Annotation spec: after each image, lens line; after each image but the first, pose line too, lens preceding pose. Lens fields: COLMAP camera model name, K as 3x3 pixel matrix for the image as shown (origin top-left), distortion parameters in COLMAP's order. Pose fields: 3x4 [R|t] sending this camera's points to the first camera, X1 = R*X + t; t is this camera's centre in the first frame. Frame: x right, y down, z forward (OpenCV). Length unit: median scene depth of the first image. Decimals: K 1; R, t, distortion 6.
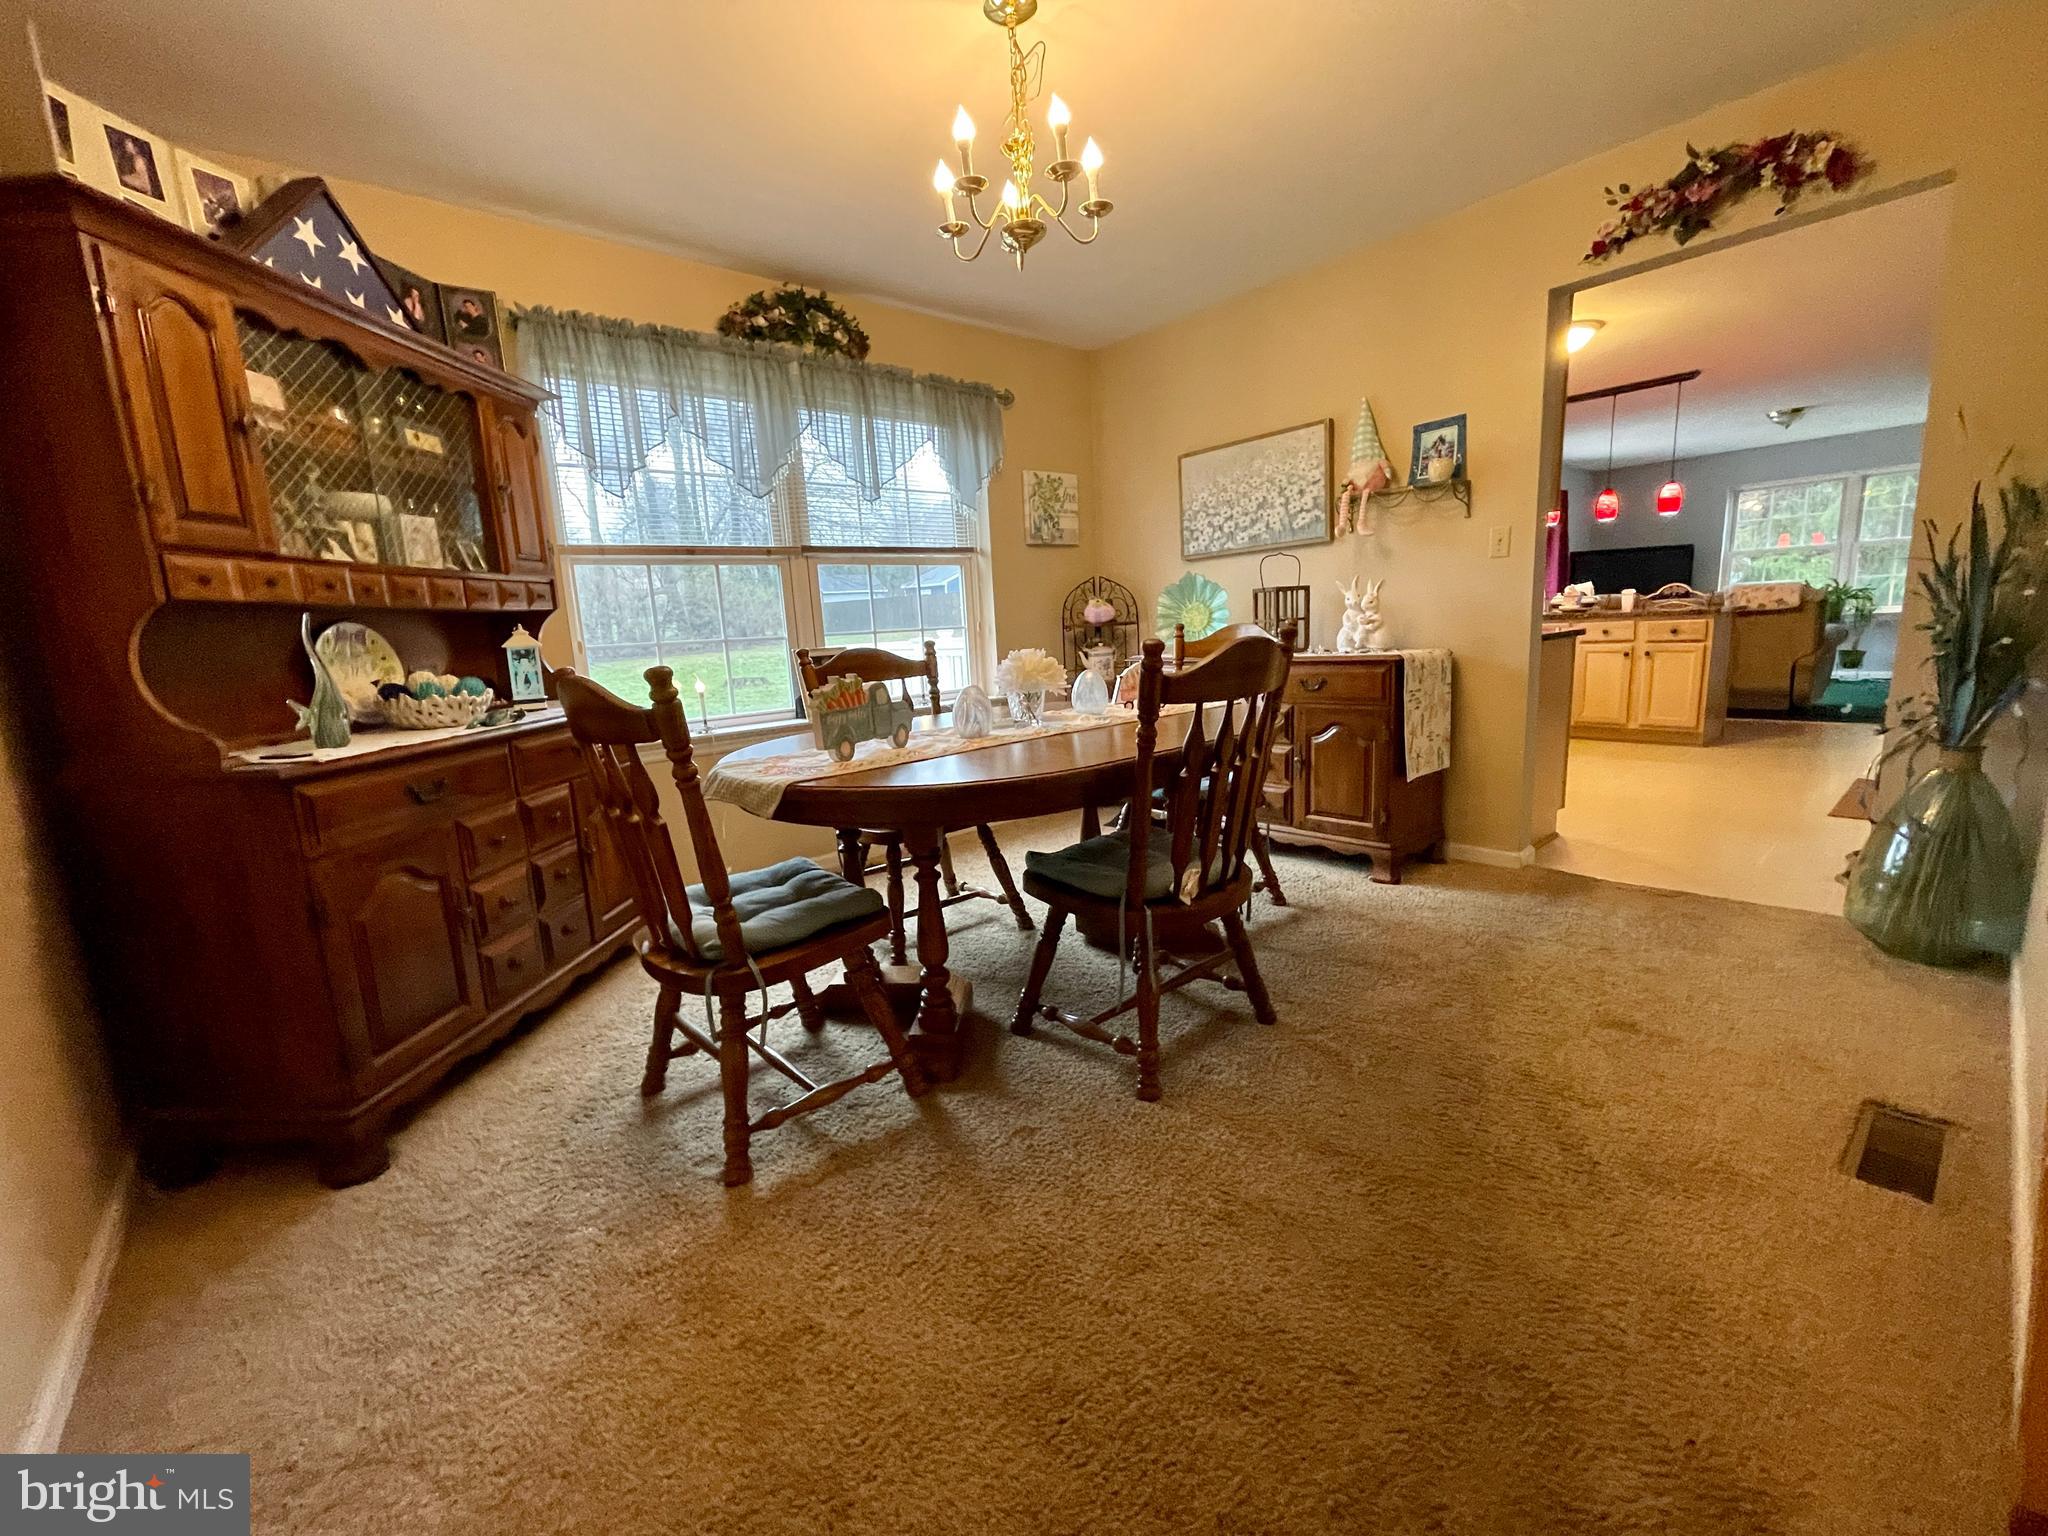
lens RADIAL K [[823.0, 0, 1028.2], [0, 823.0, 767.6], [0, 0, 1]] dist [-0.002229, -0.000729]
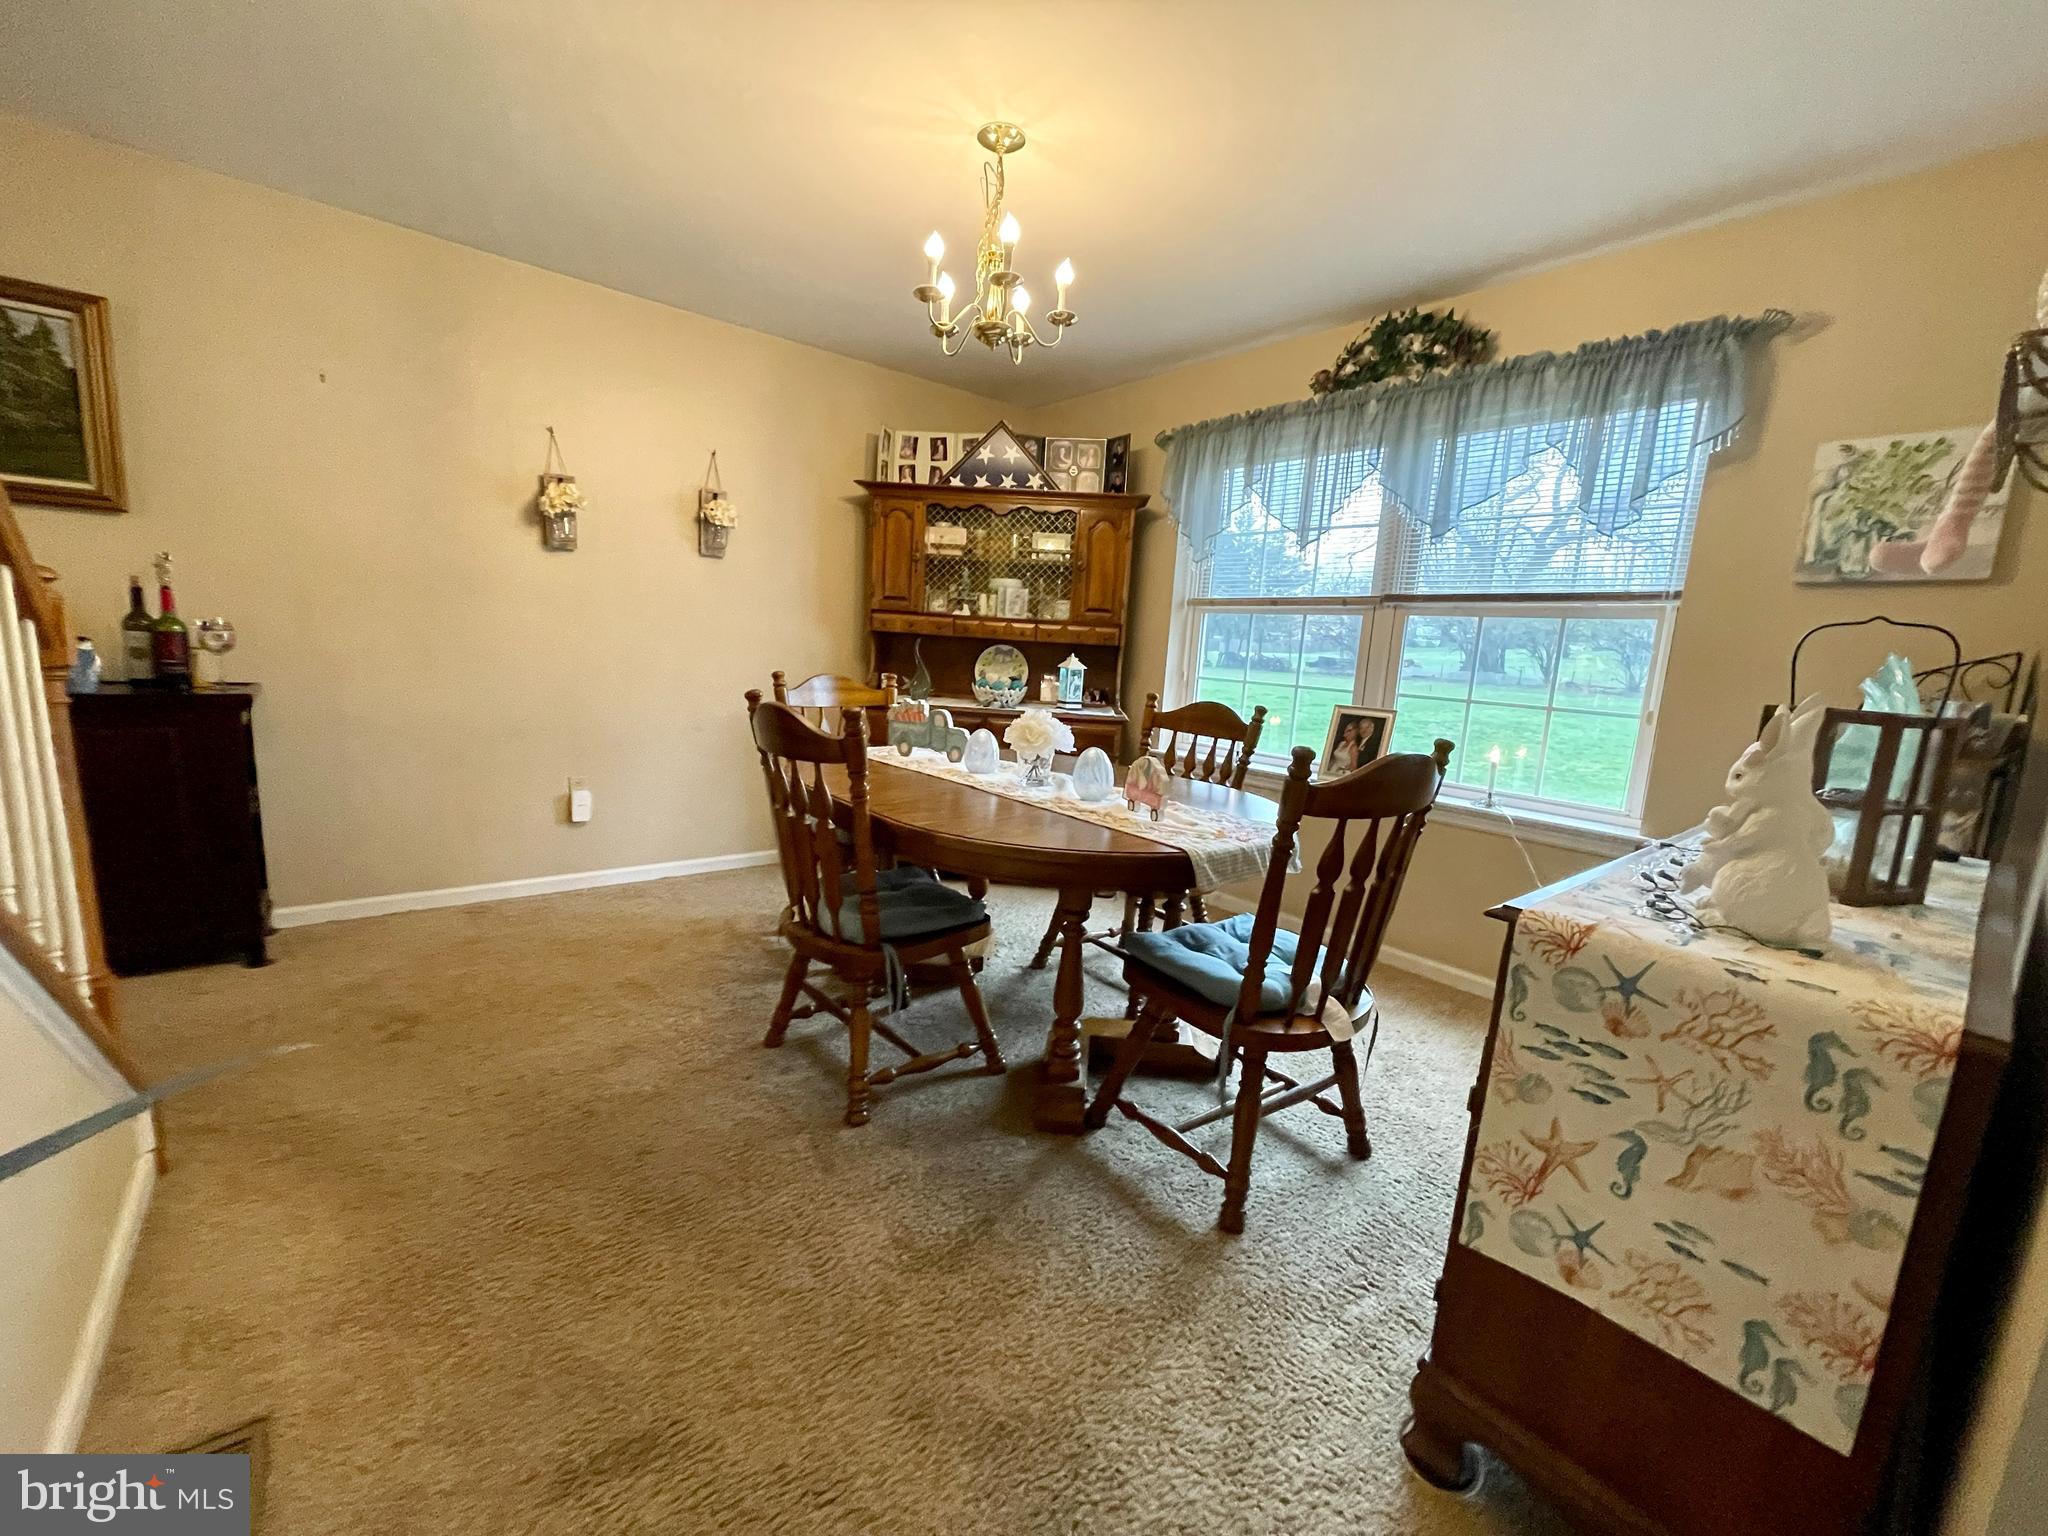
lens RADIAL K [[823.0, 0, 1030.6], [0, 823.0, 775.1], [0, 0, 1]] dist [-0.002229, -0.000729]
pose [[-0.007506, 0.212236, -0.977190, 0.737327], [-0.227653, 0.951193, 0.208339, -0.201124], [0.973713, 0.224024, 0.041177, 0.699318]]
